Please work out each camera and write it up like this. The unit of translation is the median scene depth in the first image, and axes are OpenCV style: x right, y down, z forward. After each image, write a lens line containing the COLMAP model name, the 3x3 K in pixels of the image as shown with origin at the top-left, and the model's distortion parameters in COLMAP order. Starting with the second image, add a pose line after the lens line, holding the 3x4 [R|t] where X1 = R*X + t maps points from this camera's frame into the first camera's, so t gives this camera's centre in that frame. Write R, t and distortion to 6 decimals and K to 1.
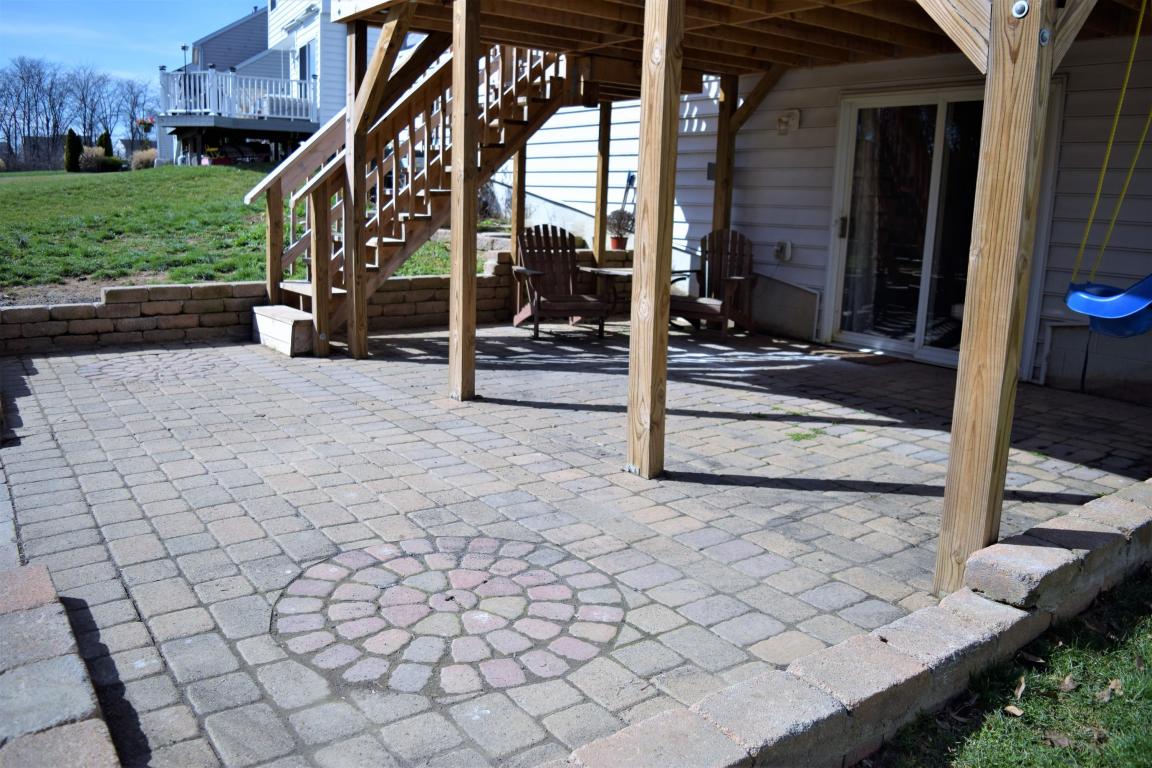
lens RADIAL K [[905.5, 0, 571.7], [0, 905.5, 377.2], [0, 0, 1]] dist [-0.091196, 0.008419]
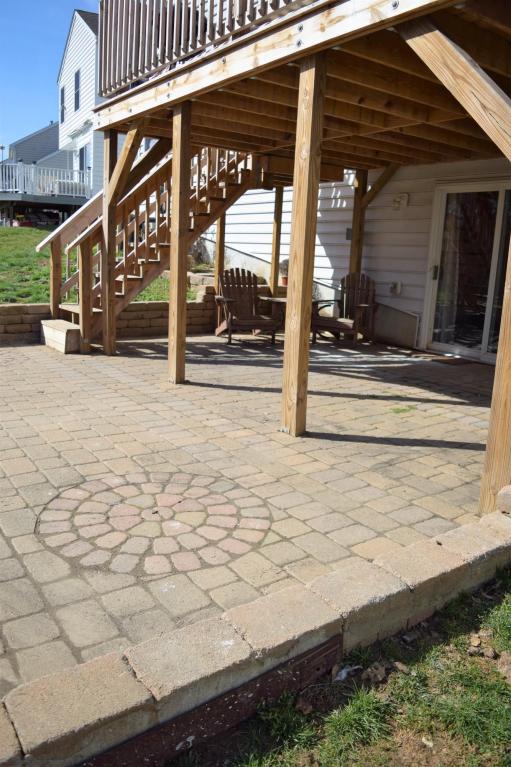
lens RADIAL K [[602.9, 0, 260.8], [0, 602.9, 381.6], [0, 0, 1]] dist [-0.091196, 0.008419]
pose [[0.999907, 0.013617, 0.001233, 0.014234], [-0.013635, 0.999773, 0.016343, 0.003044], [-0.001010, -0.016358, 0.999866, 0.000061]]
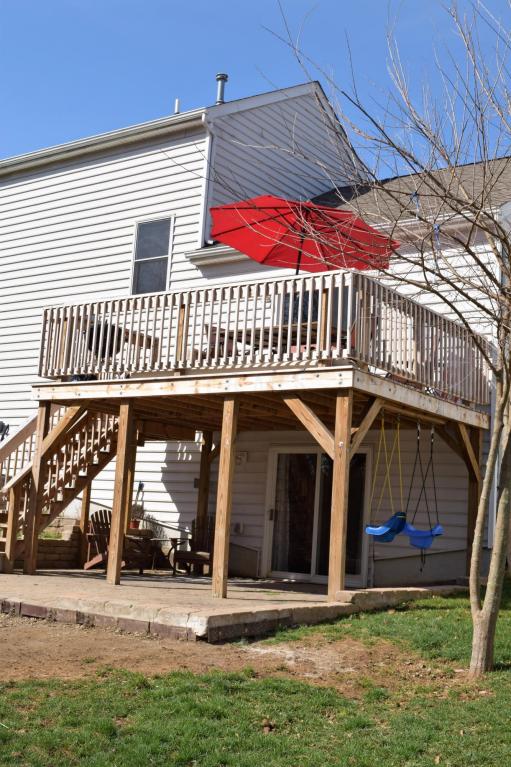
lens RADIAL K [[948.7, 0, 255.5], [0, 948.7, 383.5], [0, 0, 1]] dist [0.001878, -0.000954]
pose [[0.947136, 0.073393, 0.312324, -0.437756], [0.031690, 0.947321, -0.318713, 0.242235], [-0.319263, 0.311763, 0.894916, -1.011760]]
